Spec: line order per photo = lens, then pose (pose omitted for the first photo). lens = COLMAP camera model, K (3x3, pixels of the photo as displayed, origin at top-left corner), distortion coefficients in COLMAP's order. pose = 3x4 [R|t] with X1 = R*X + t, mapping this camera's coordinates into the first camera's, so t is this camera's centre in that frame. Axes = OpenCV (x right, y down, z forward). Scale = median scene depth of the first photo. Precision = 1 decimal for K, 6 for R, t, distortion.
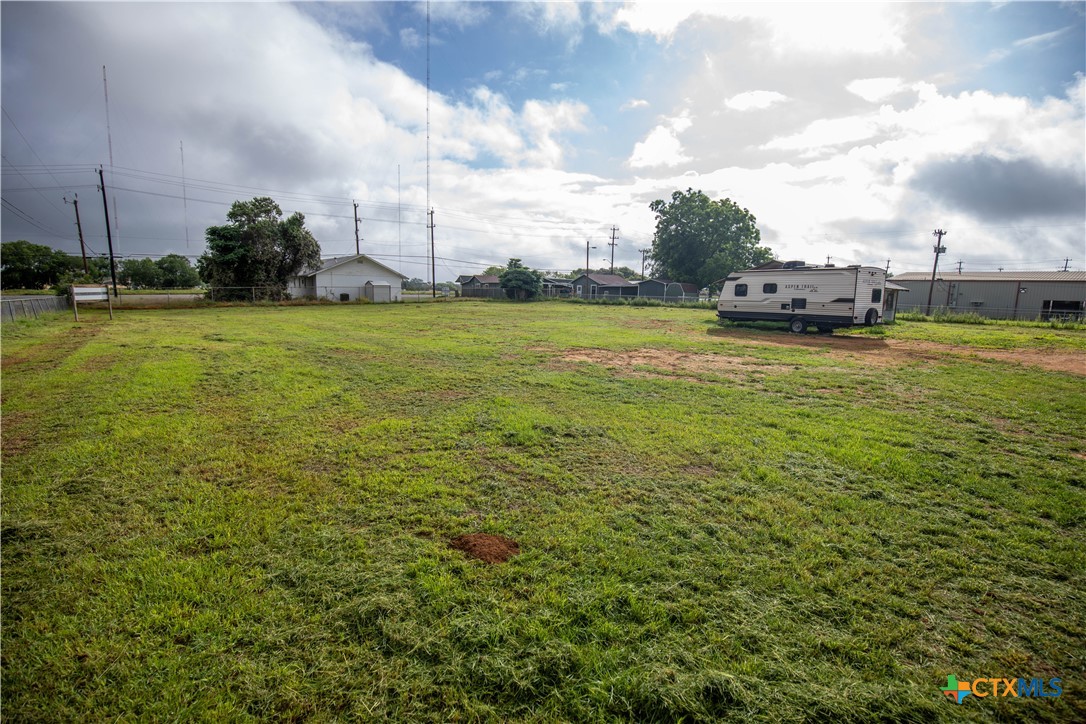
lens RADIAL K [[502.8, 0, 543.0], [0, 502.8, 362.0], [0, 0, 1]] dist [-0.034480, 0.009349]
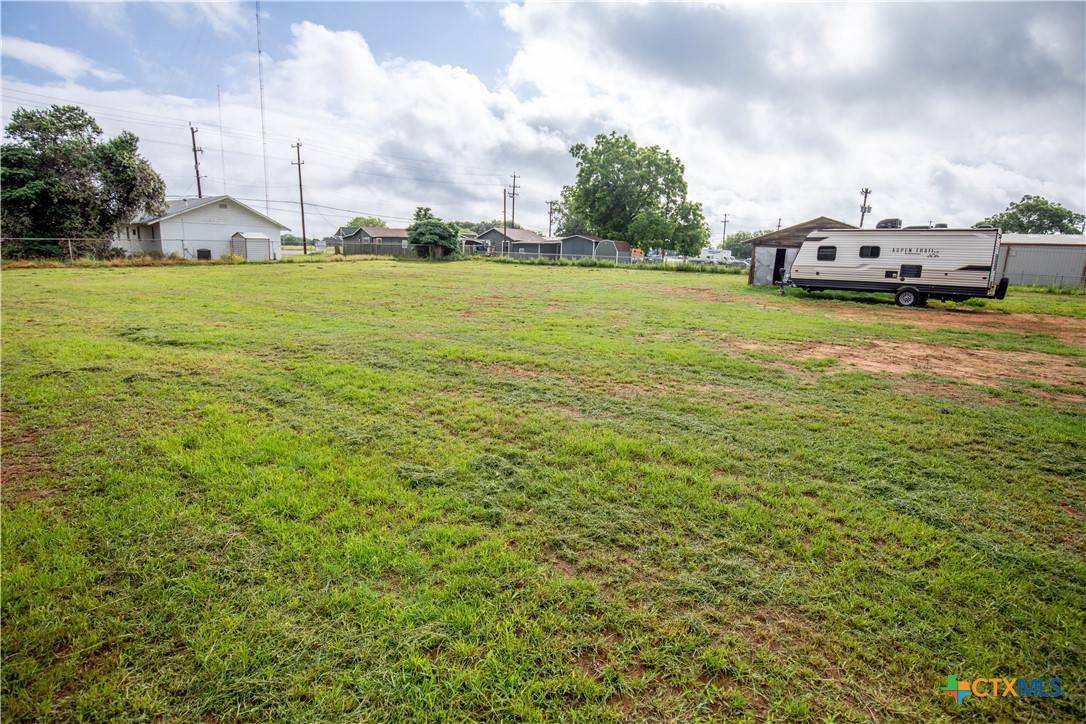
lens RADIAL K [[550.1, 0, 543.0], [0, 550.1, 362.0], [0, 0, 1]] dist [-0.026180, 0.008228]
pose [[0.970379, -0.038250, 0.238539, -0.111493], [0.022471, 0.997396, 0.068524, -0.015229], [-0.240539, -0.061134, 0.968712, 0.094117]]
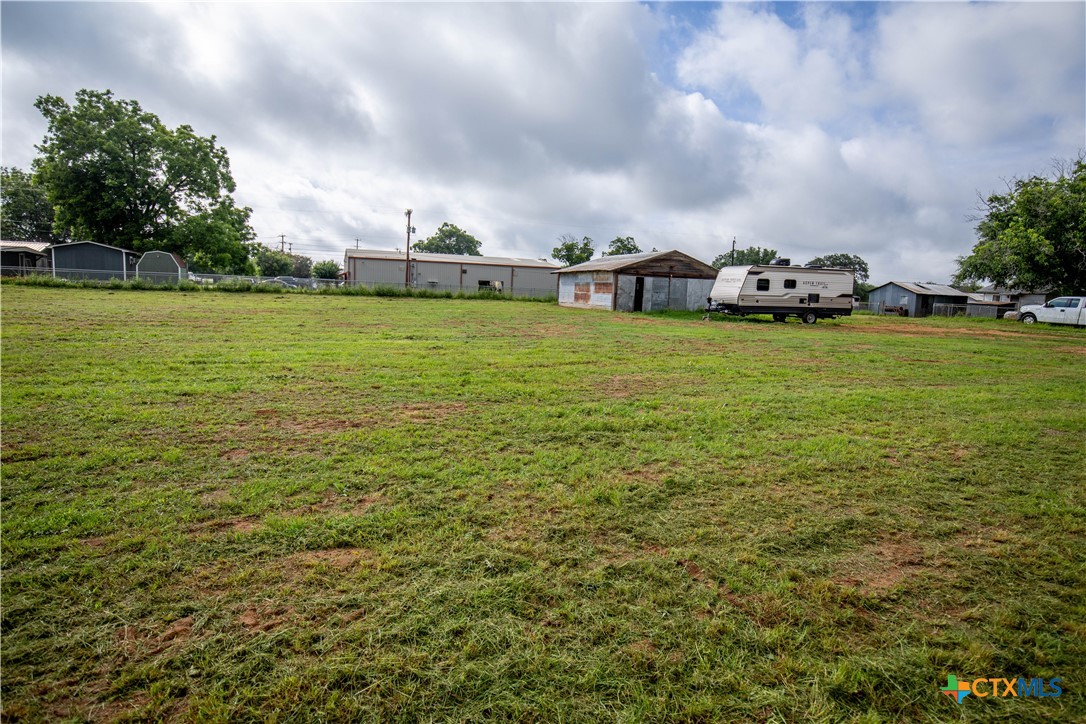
lens RADIAL K [[624.2, 0, 543.0], [0, 624.2, 362.0], [0, 0, 1]] dist [-0.007640, -0.000795]
pose [[0.335944, -0.117987, 0.934463, -0.387190], [0.098791, 0.991065, 0.089617, -0.059055], [-0.936687, 0.062210, 0.344598, 0.400581]]
